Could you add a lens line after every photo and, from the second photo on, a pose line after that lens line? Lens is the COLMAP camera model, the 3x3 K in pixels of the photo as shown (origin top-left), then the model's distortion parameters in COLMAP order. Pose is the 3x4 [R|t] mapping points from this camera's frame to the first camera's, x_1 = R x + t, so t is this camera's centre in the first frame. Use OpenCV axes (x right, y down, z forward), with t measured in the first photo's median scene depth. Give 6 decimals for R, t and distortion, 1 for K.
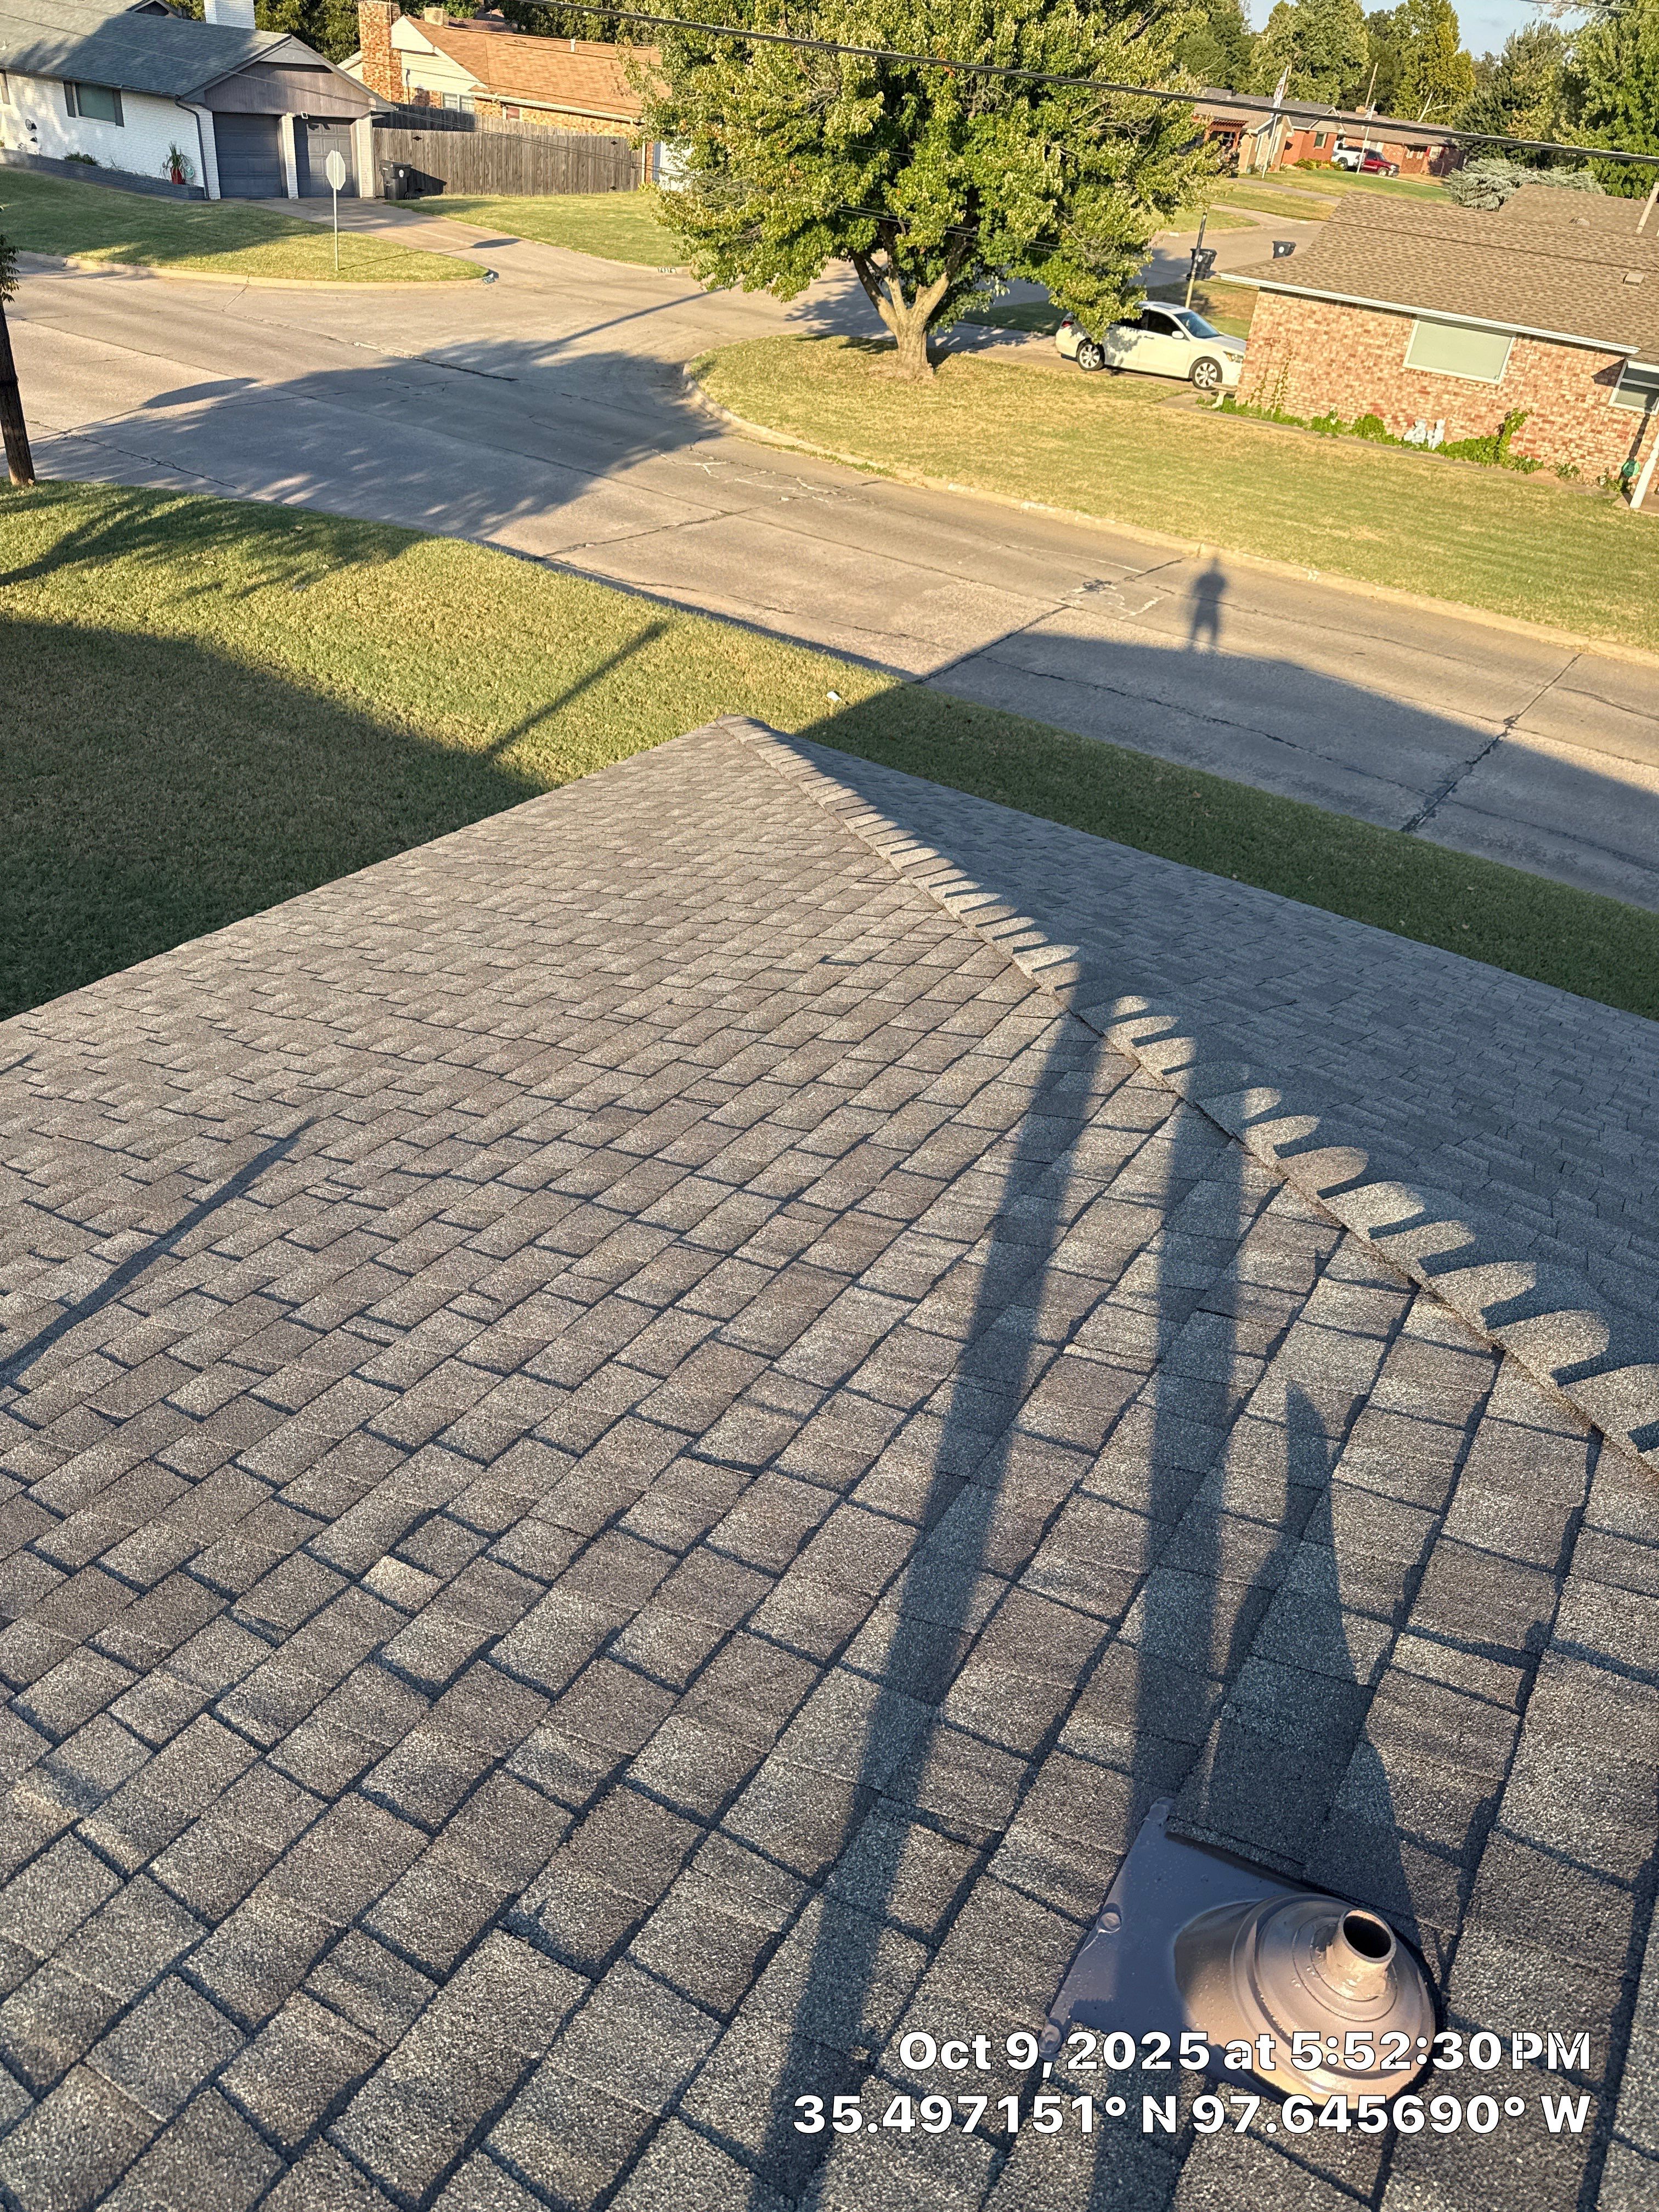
lens RADIAL K [[1550.1, 0, 822.6], [0, 1550.1, 1129.4], [0, 0, 1]] dist [0.026619, -0.028213]
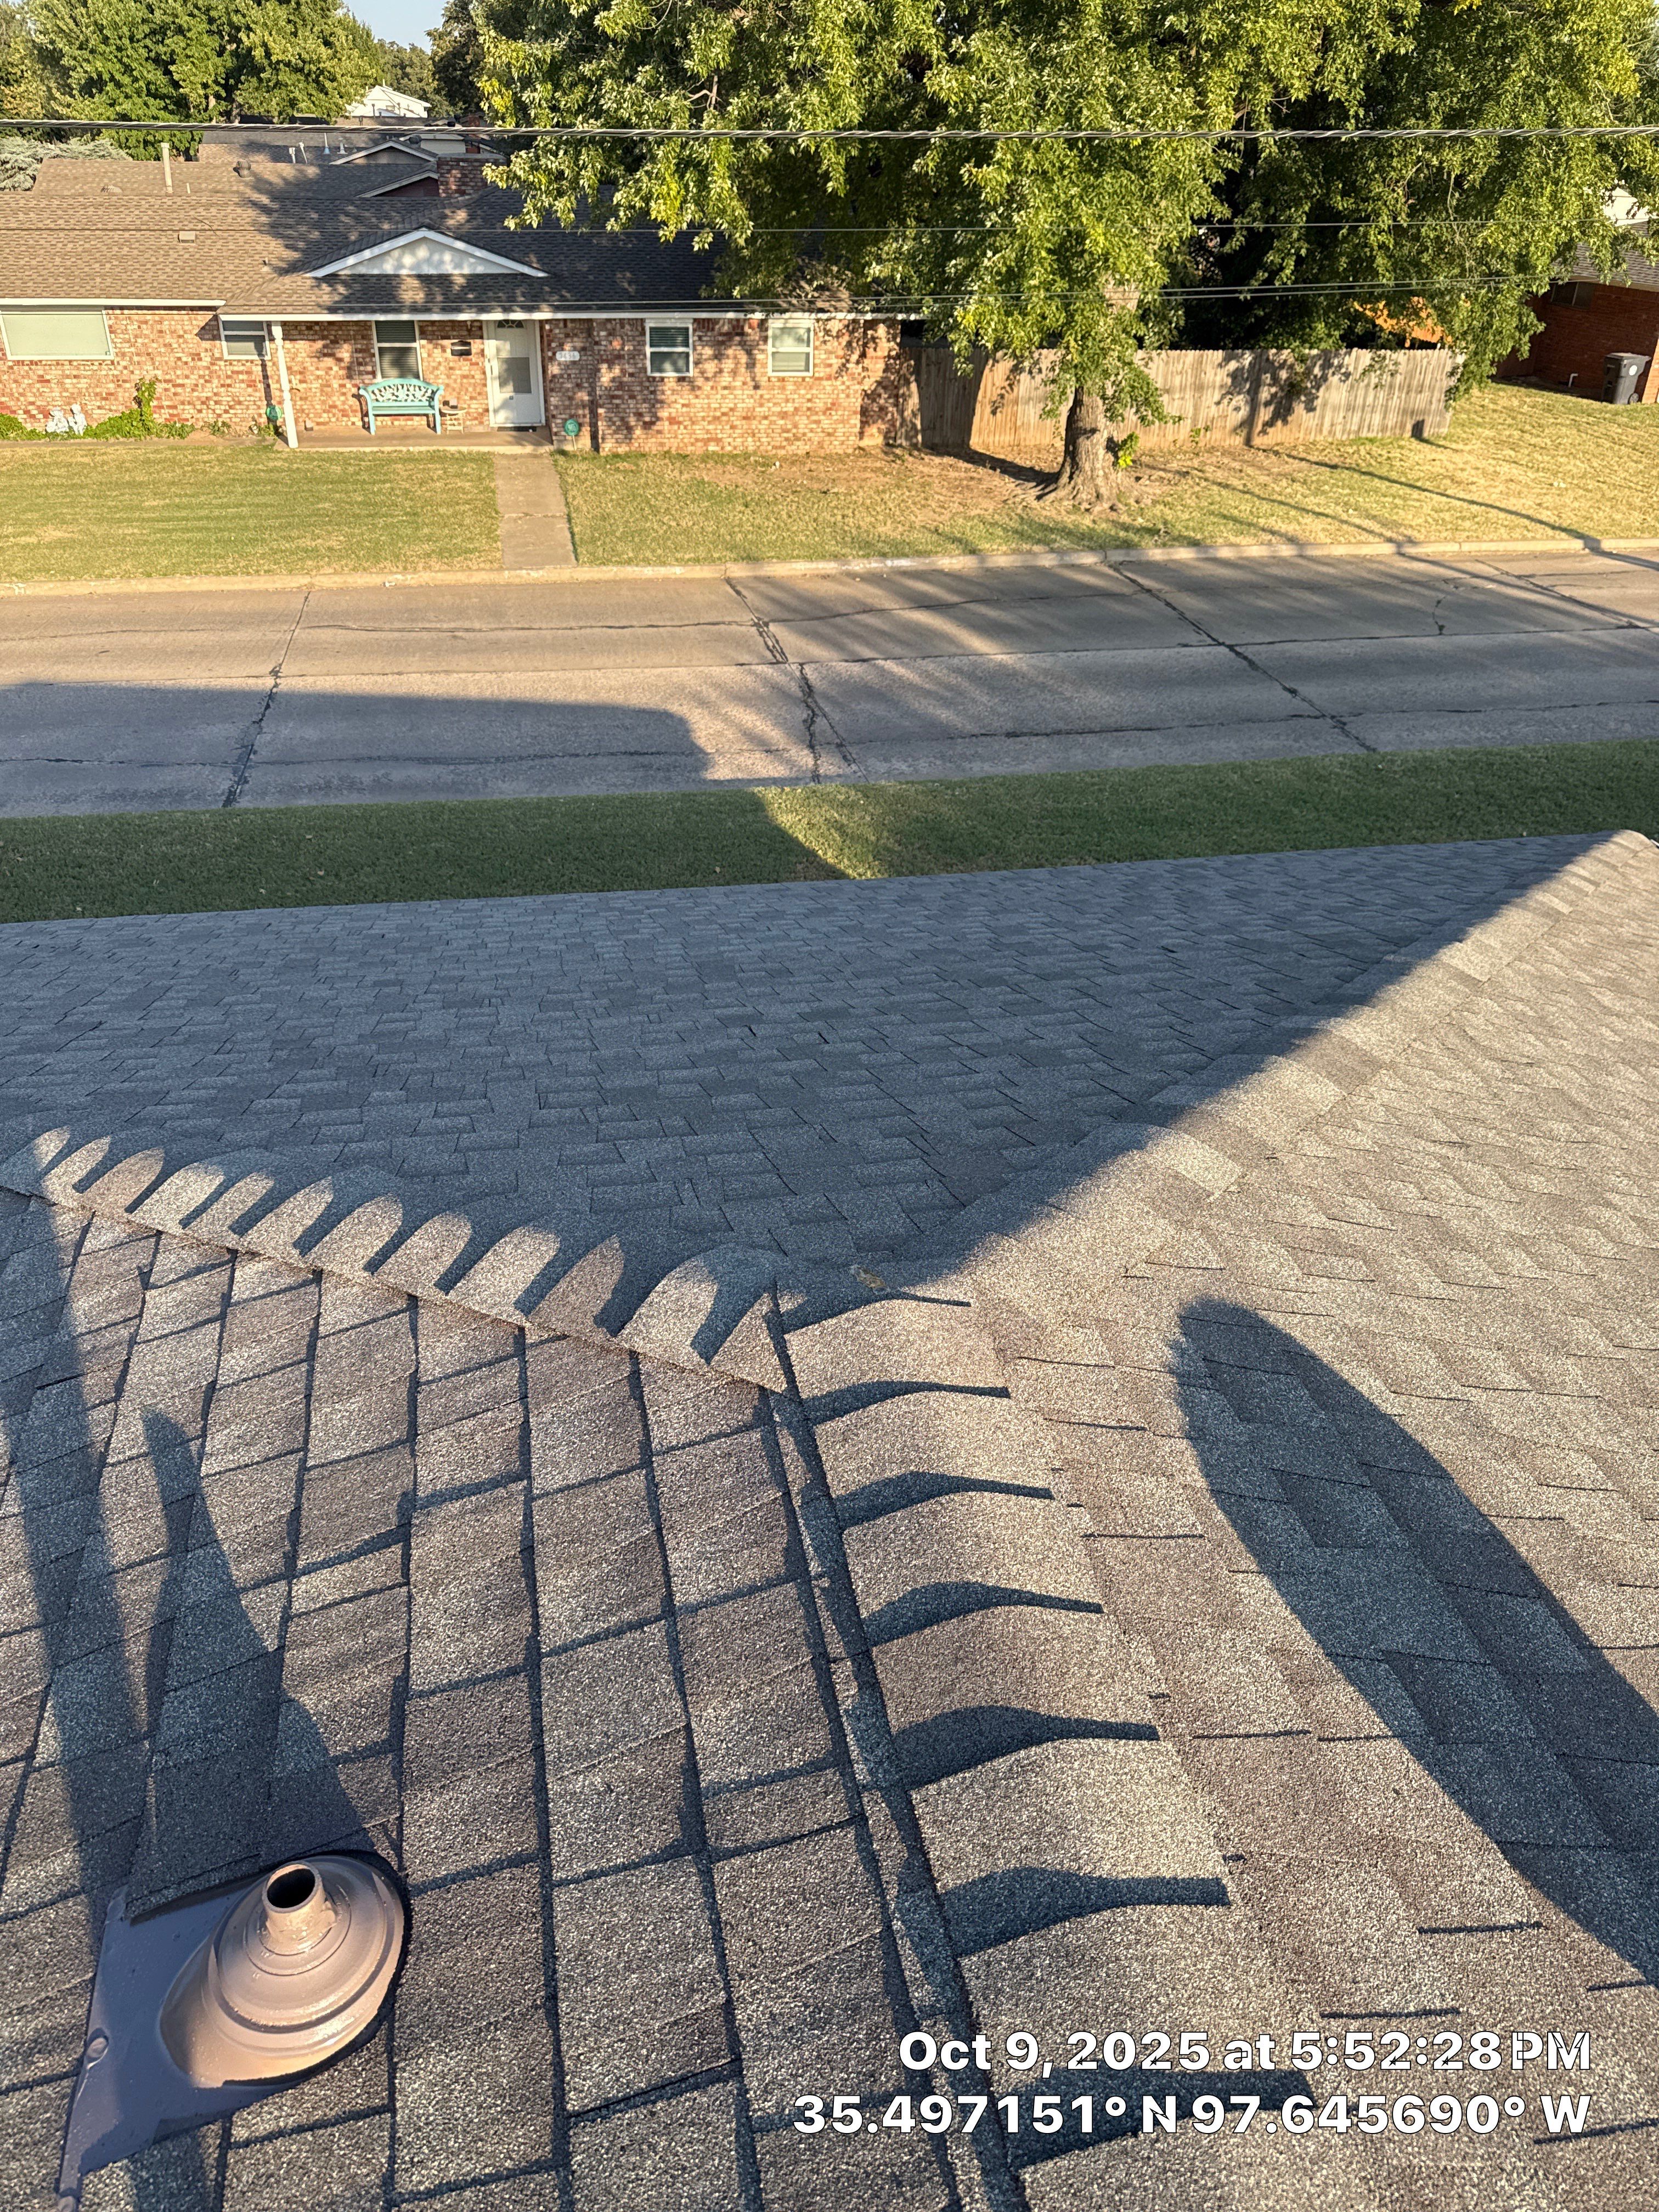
lens RADIAL K [[1550.1, 0, 849.0], [0, 1550.1, 1096.9], [0, 0, 1]] dist [0.026619, -0.028213]
pose [[0.709383, -0.437347, 0.552724, 0.017713], [0.437636, 0.888030, 0.140985, 0.005110], [-0.552495, 0.141880, 0.821352, -0.006728]]
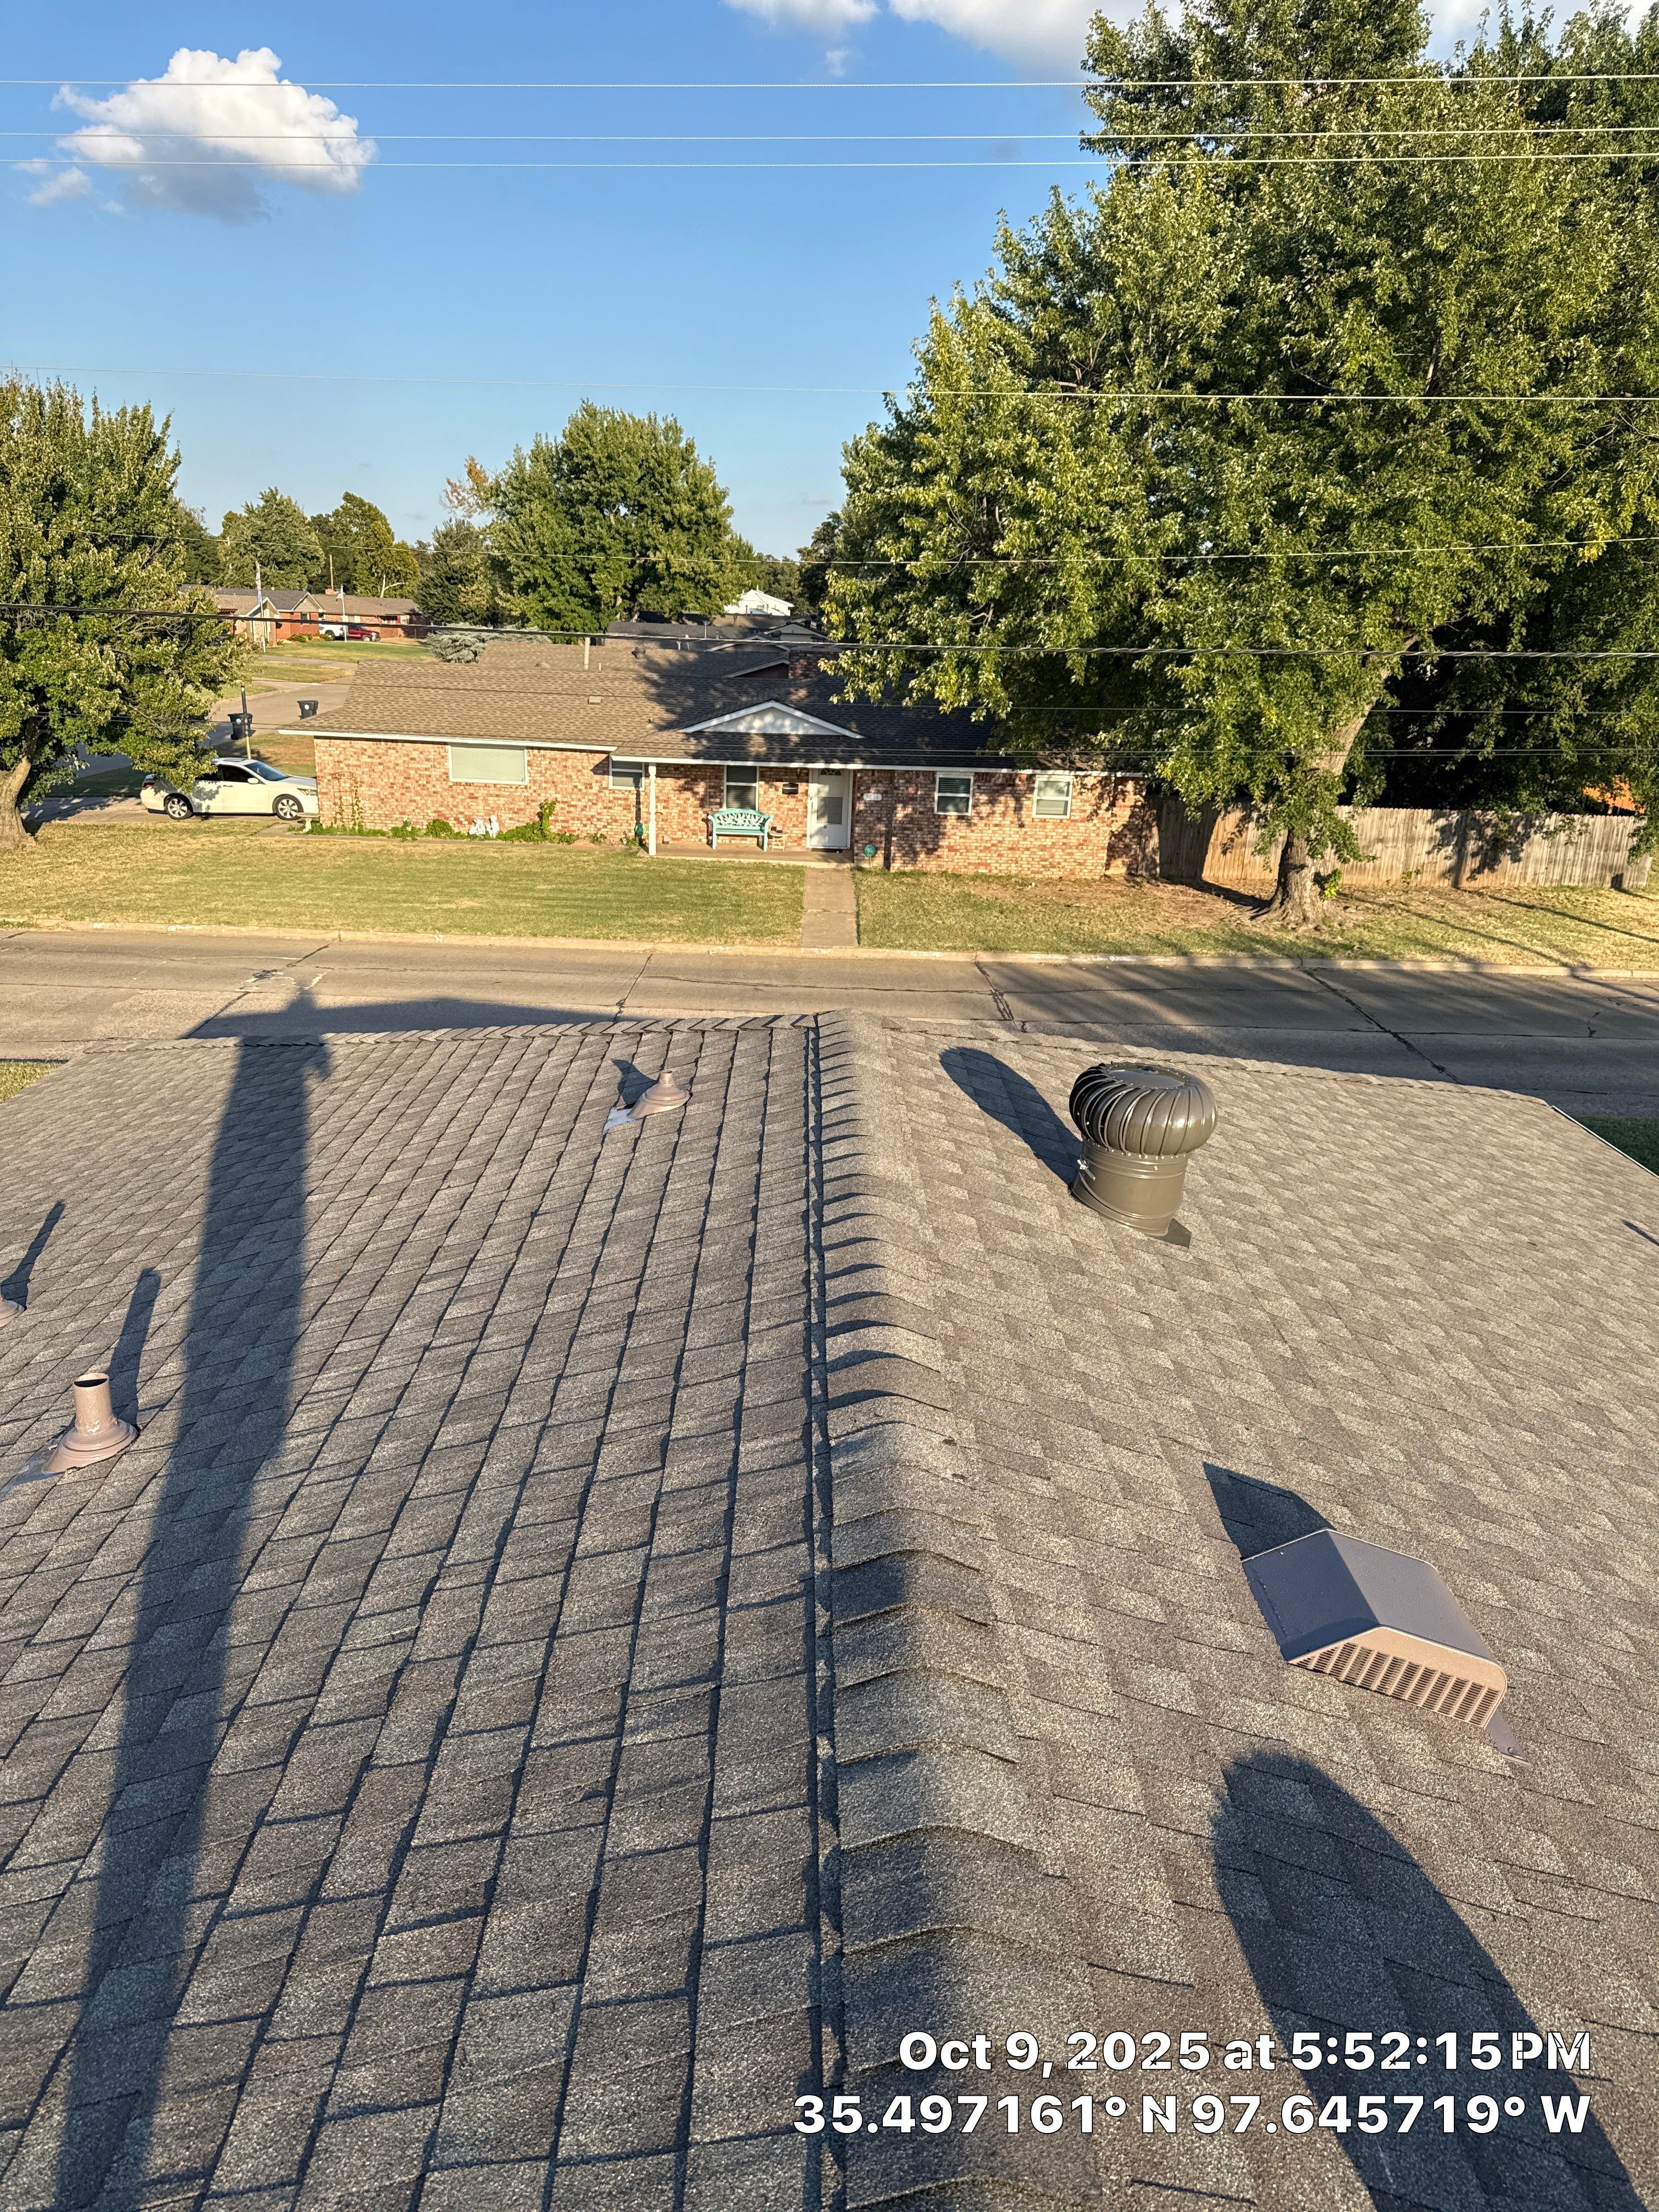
lens RADIAL K [[1550.1, 0, 864.4], [0, 1550.1, 1151.3], [0, 0, 1]] dist [0.026619, -0.028213]
pose [[0.824738, -0.246099, 0.509158, -0.083851], [0.356063, 0.925453, -0.129440, 0.088950], [-0.439347, 0.288047, 0.850884, -0.166430]]
